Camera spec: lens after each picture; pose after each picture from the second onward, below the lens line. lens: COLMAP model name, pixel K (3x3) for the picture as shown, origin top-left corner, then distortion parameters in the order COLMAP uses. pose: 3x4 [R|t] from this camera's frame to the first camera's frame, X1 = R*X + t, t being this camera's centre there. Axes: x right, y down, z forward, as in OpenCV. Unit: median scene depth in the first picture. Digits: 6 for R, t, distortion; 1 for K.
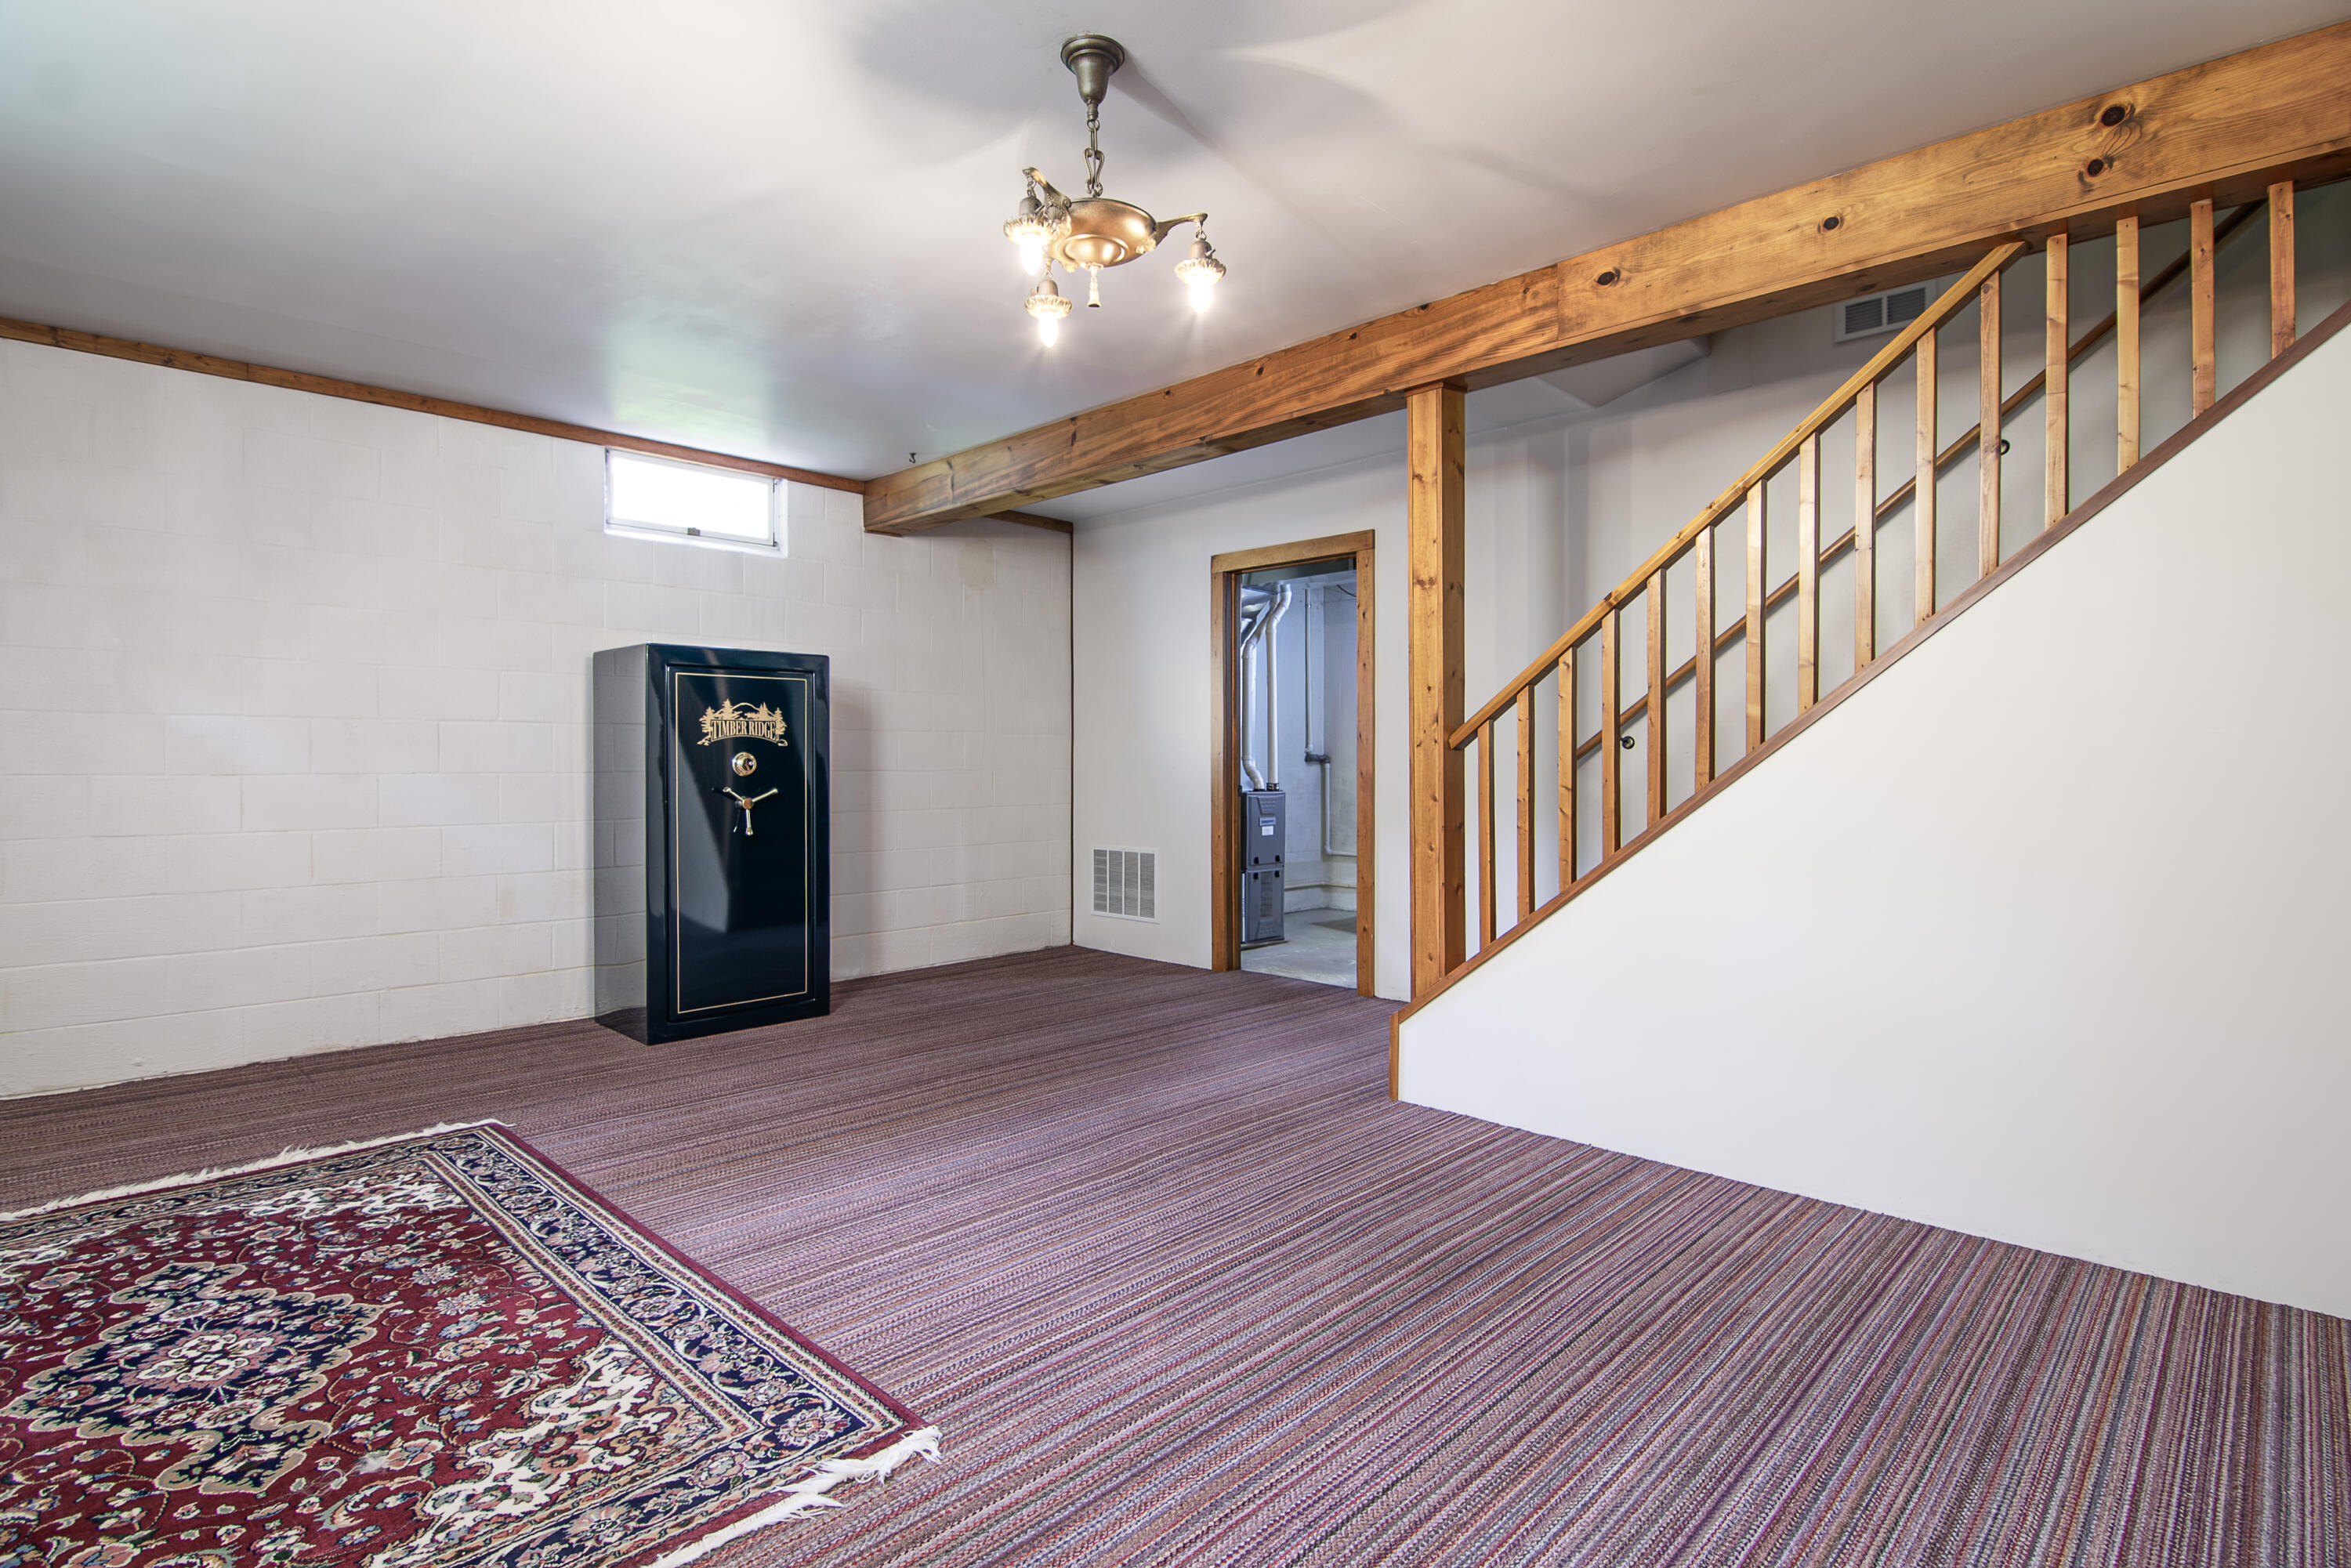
lens RADIAL K [[1142.6, 0, 1178.8], [0, 1142.6, 780.3], [0, 0, 1]] dist [-0.001584, -0.000849]
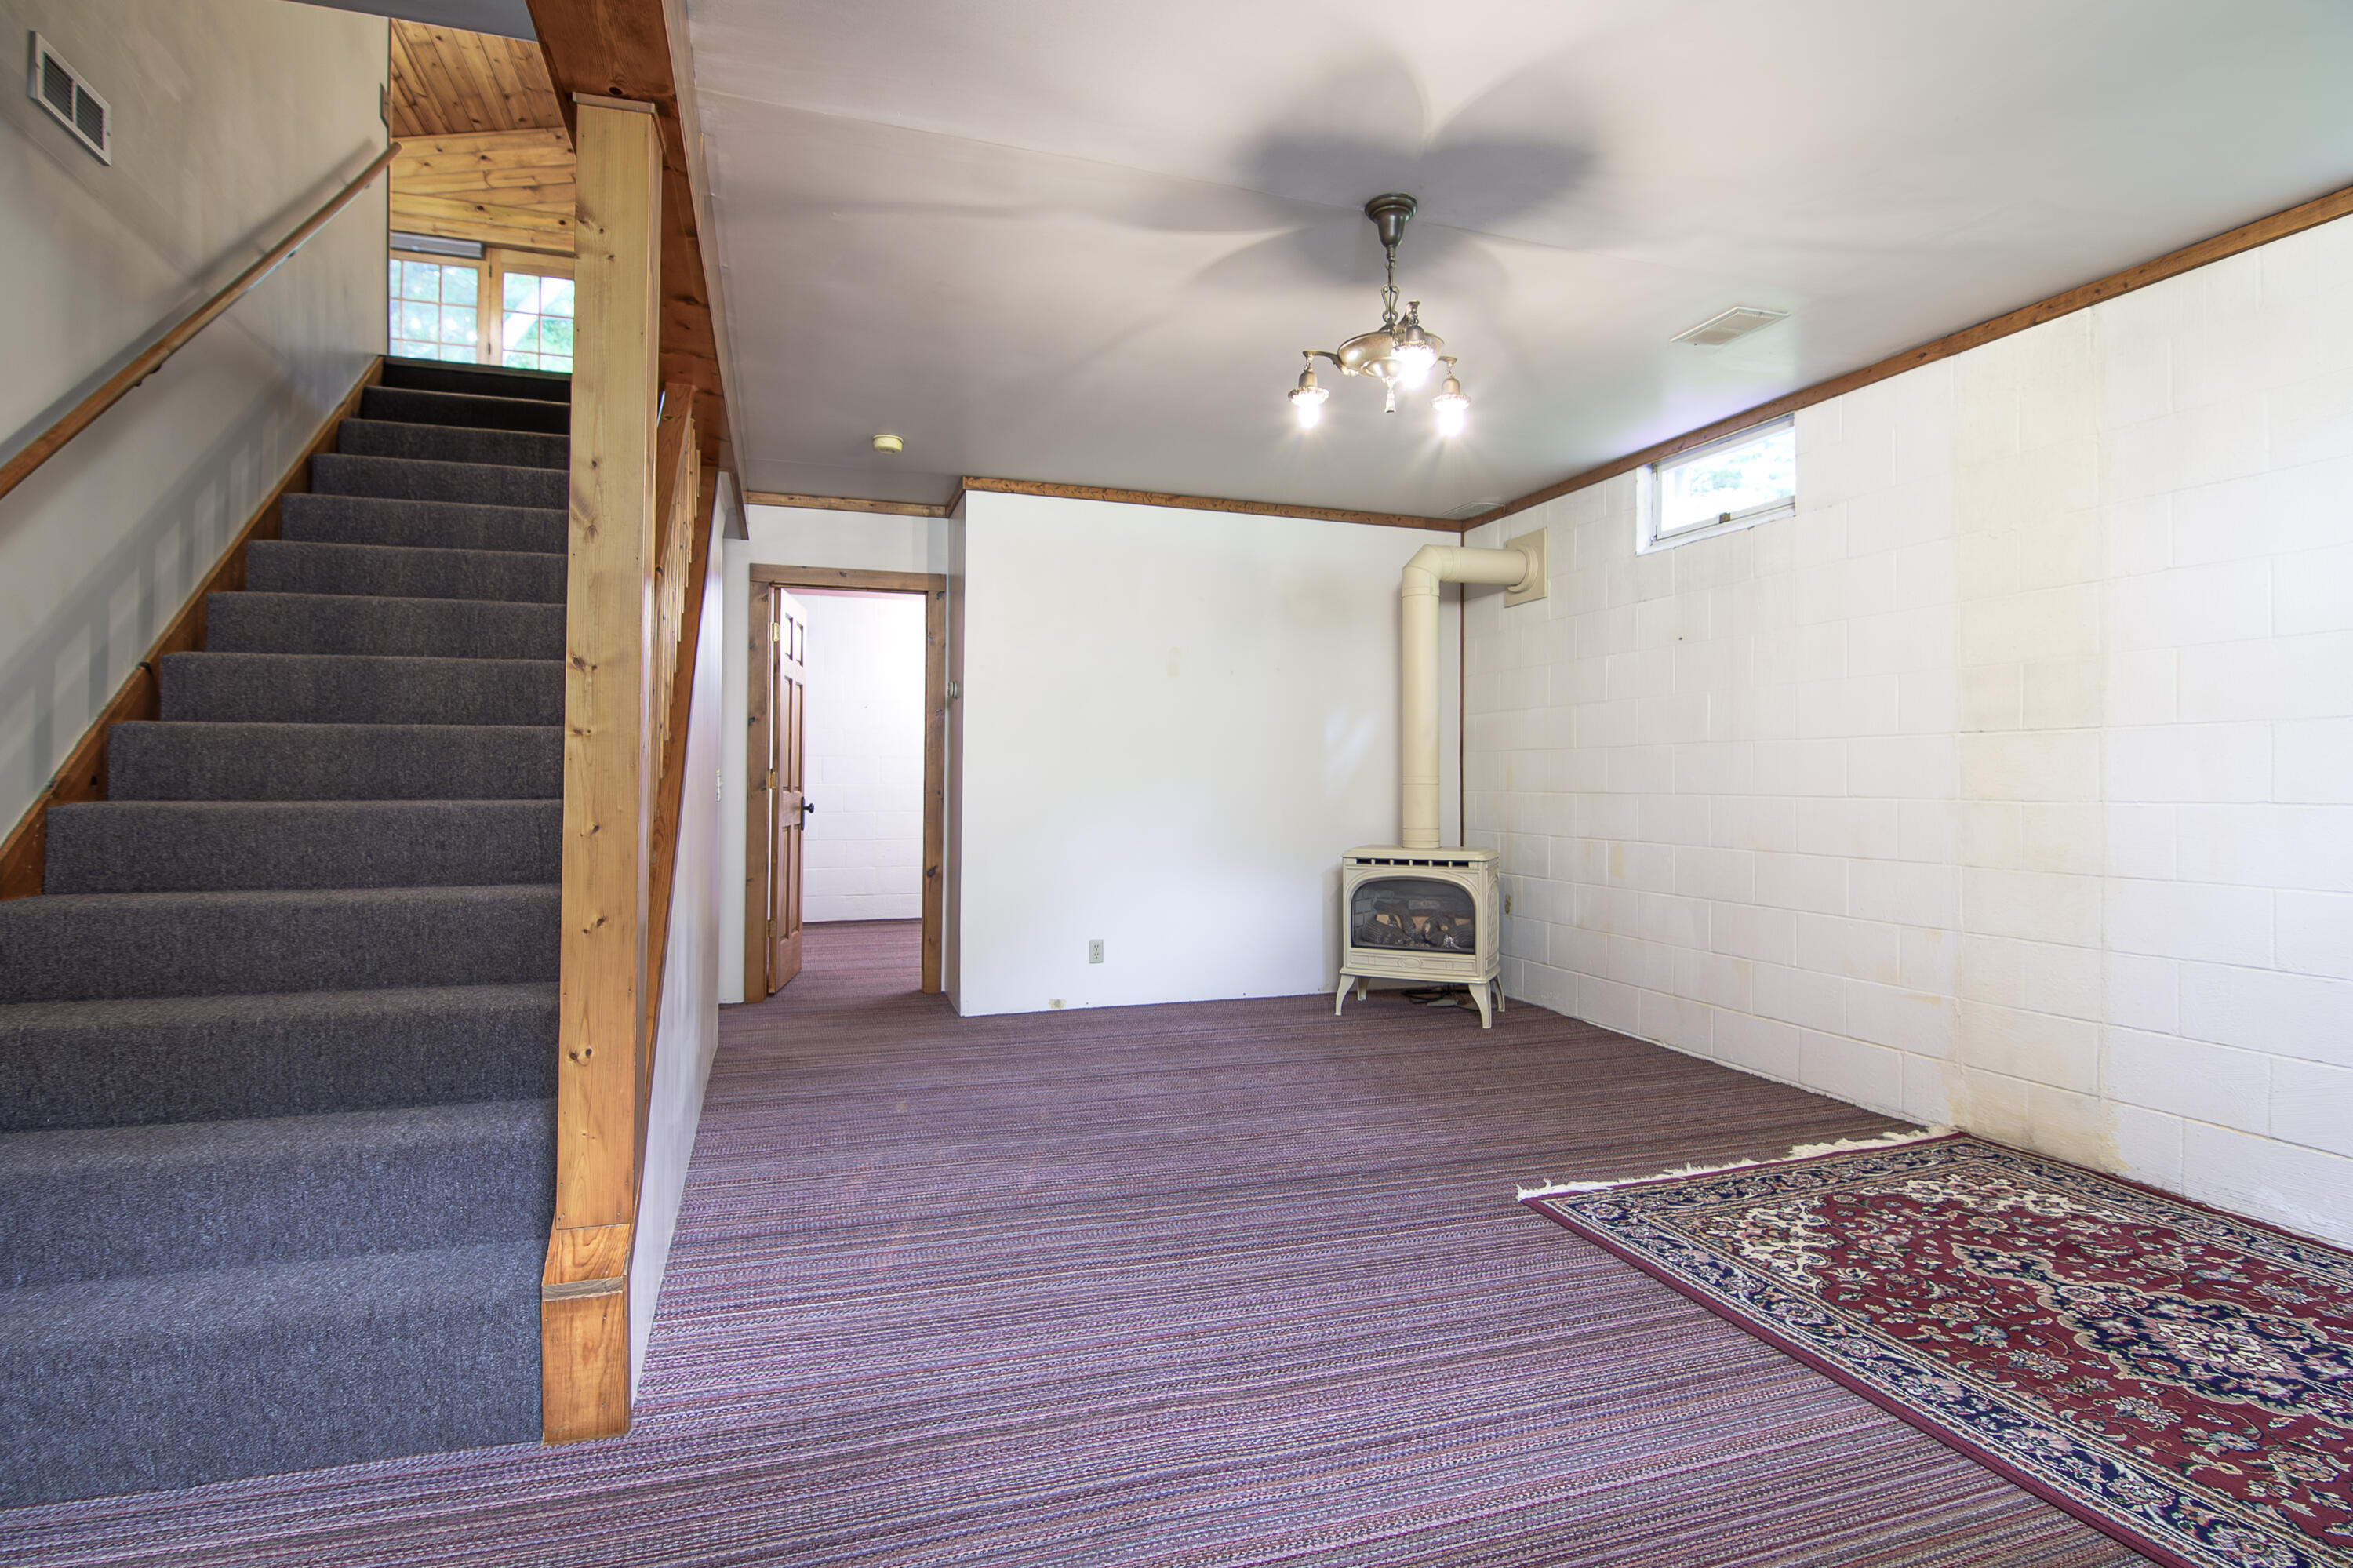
lens RADIAL K [[1143.6, 0, 1177.0], [0, 1143.6, 769.1], [0, 0, 1]] dist [-0.001584, -0.000849]
pose [[-0.882989, -0.001773, 0.469391, -0.500361], [0.003490, 0.999940, 0.010342, -0.049209], [-0.469381, 0.010770, -0.882930, 2.437976]]
